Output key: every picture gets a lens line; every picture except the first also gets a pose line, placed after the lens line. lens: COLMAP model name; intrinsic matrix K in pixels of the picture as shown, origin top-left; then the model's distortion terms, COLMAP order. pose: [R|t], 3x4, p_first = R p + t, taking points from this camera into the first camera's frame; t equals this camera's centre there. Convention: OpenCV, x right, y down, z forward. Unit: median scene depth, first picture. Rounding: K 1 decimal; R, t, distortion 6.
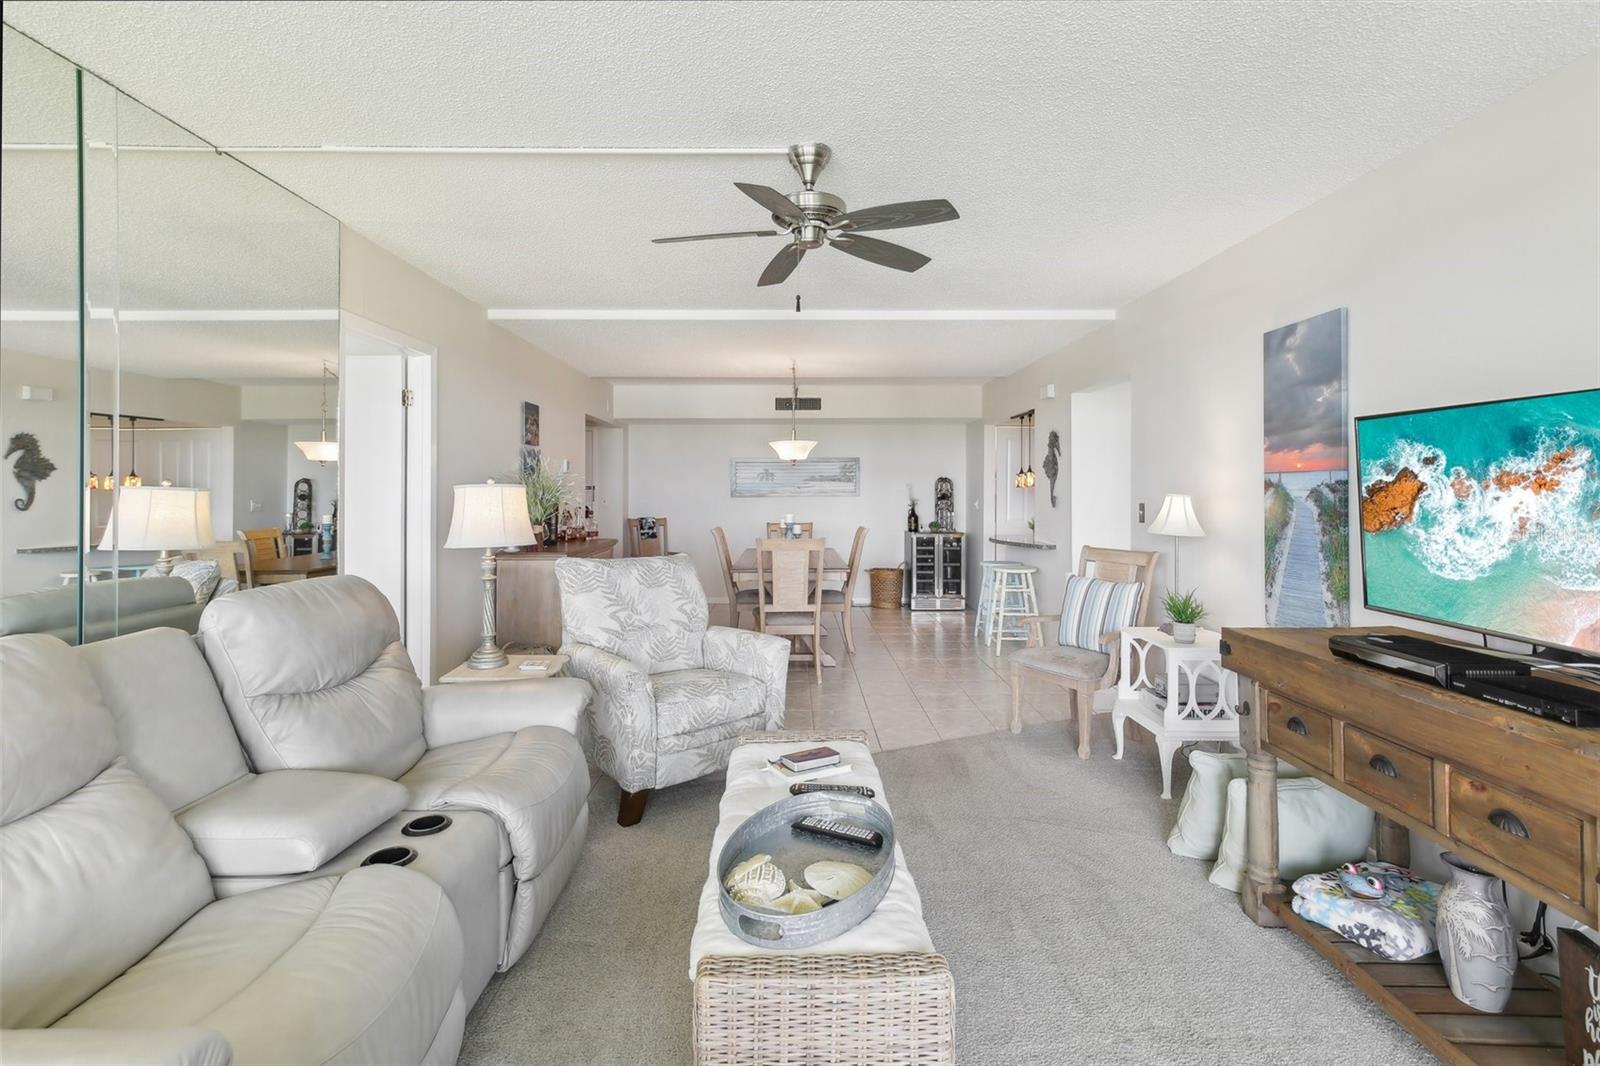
lens RADIAL K [[745.0, 0, 777.0], [0, 745.0, 484.1], [0, 0, 1]] dist [0.024919, 0.000895]
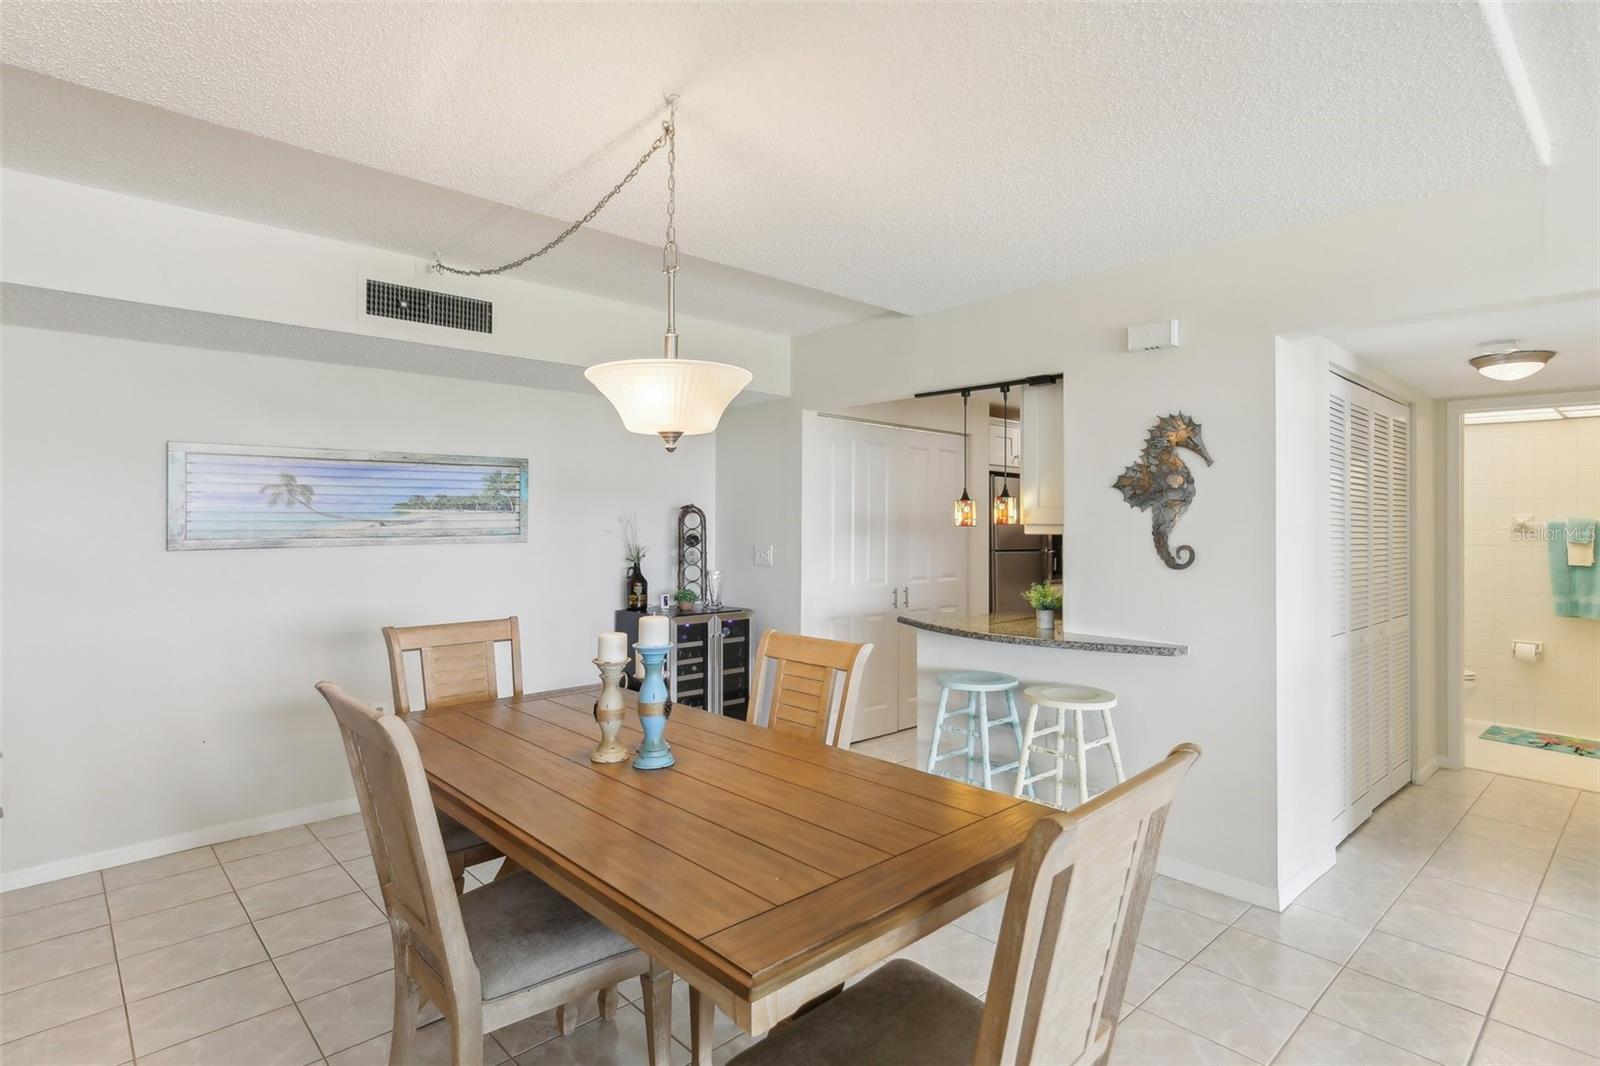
lens RADIAL K [[830.4, 0, 808.0], [0, 830.4, 521.3], [0, 0, 1]] dist [0.021984, -0.000102]
pose [[0.722778, 0.003347, 0.691072, -0.122156], [-0.004091, 0.999991, -0.000564, 0.002824], [-0.691068, -0.002420, 0.722786, 0.514677]]
